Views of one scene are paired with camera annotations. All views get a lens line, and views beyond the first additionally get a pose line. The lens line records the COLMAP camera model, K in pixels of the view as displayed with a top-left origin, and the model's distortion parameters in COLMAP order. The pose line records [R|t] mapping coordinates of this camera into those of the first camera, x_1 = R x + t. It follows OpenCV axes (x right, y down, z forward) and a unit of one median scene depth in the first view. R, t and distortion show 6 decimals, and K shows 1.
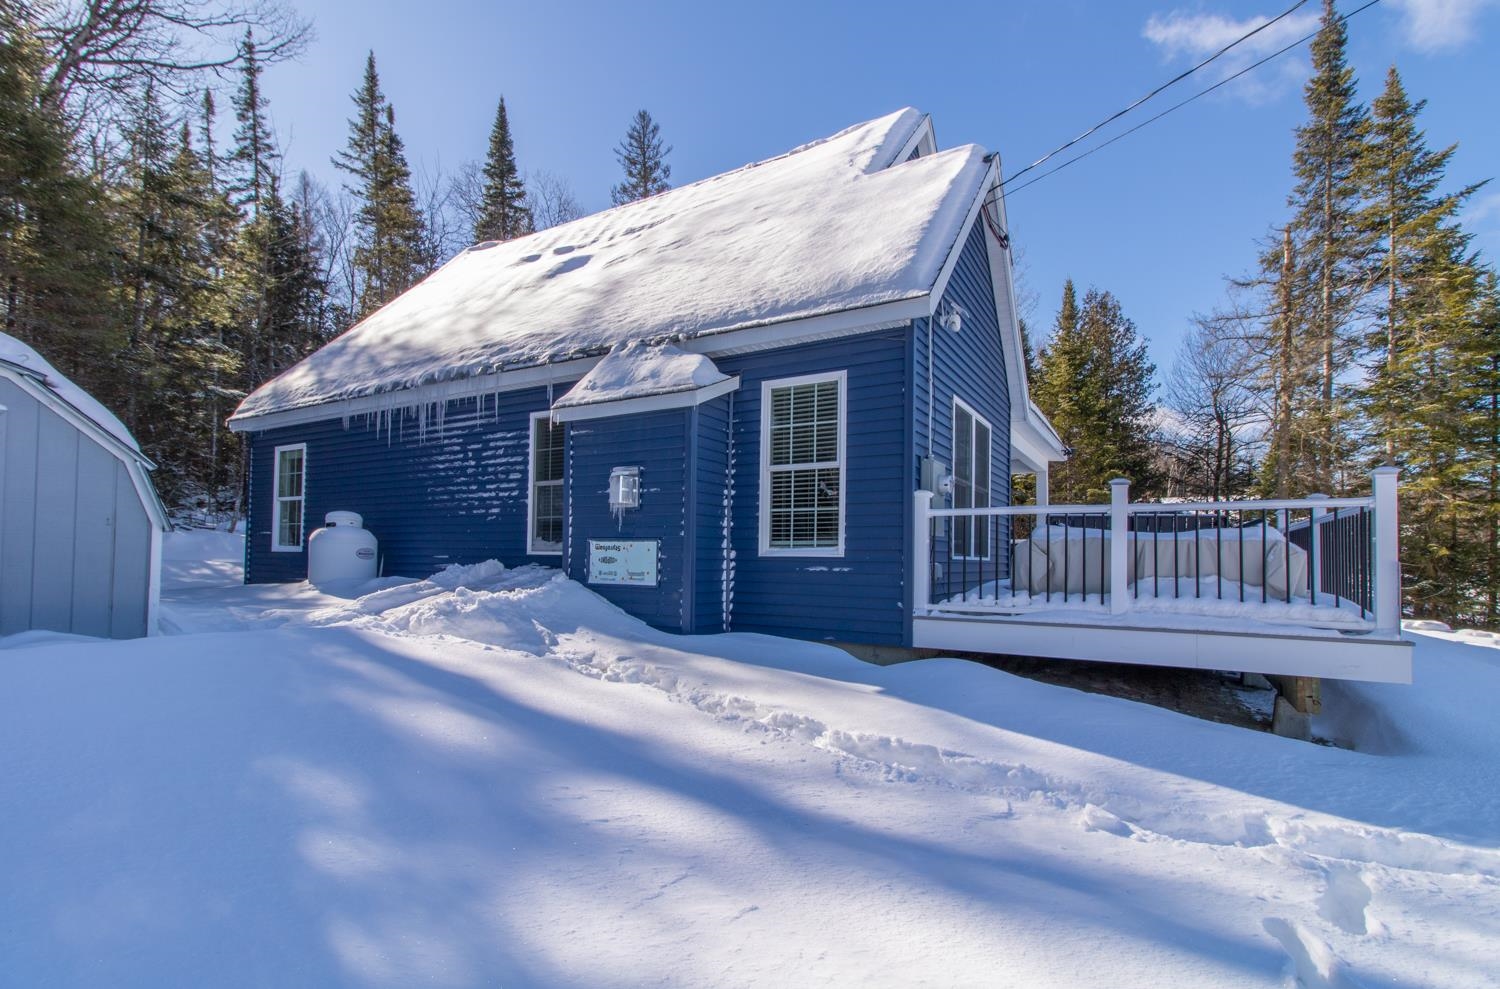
lens RADIAL K [[705.3, 0, 750.1], [0, 705.3, 556.3], [0, 0, 1]] dist [0.003141, 0.000353]
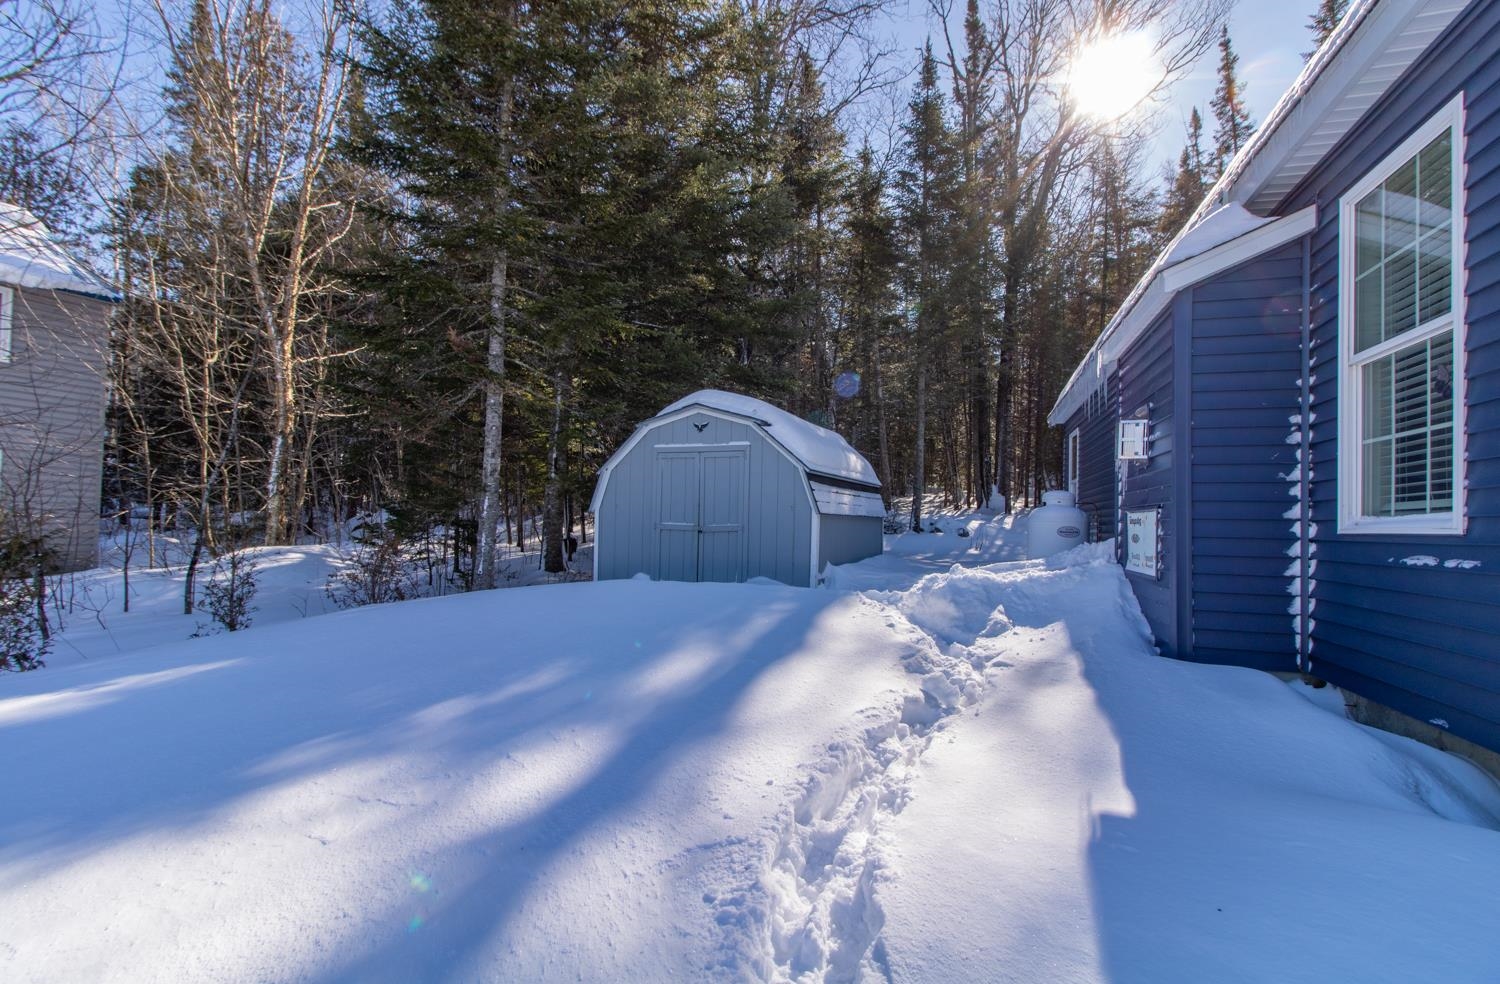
lens RADIAL K [[691.5, 0, 752.4], [0, 691.5, 513.3], [0, 0, 1]] dist [0.001060, -0.000123]
pose [[0.235871, -0.026376, -0.971426, 0.405377], [-0.011098, 0.999493, -0.029833, 0.004942], [0.971721, 0.017817, 0.235459, 0.461781]]
